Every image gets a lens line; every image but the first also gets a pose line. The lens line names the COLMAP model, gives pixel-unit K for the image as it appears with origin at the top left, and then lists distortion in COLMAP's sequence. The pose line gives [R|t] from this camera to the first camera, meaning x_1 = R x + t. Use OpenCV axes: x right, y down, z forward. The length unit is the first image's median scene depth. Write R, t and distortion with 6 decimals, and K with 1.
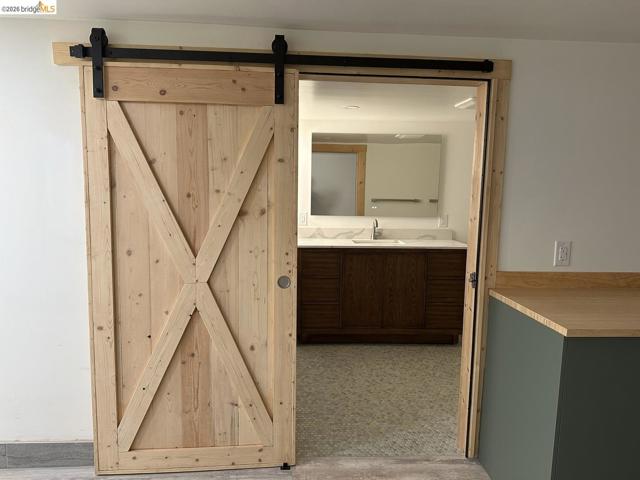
lens RADIAL K [[448.2, 0, 320.0], [0, 448.2, 240.0], [0, 0, 1]] dist [-0.000691, -0.001030]
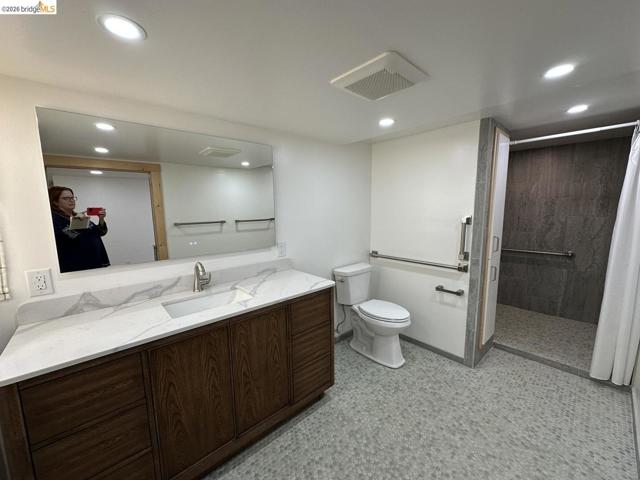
lens RADIAL K [[255.6, 0, 320.0], [0, 255.6, 240.0], [0, 0, 1]] dist [-0.002127, -0.000072]
pose [[0.784148, -0.108388, 0.611036, 0.037586], [0.099549, 0.993848, 0.048540, -0.077575], [-0.612538, 0.022765, 0.790113, 0.583401]]
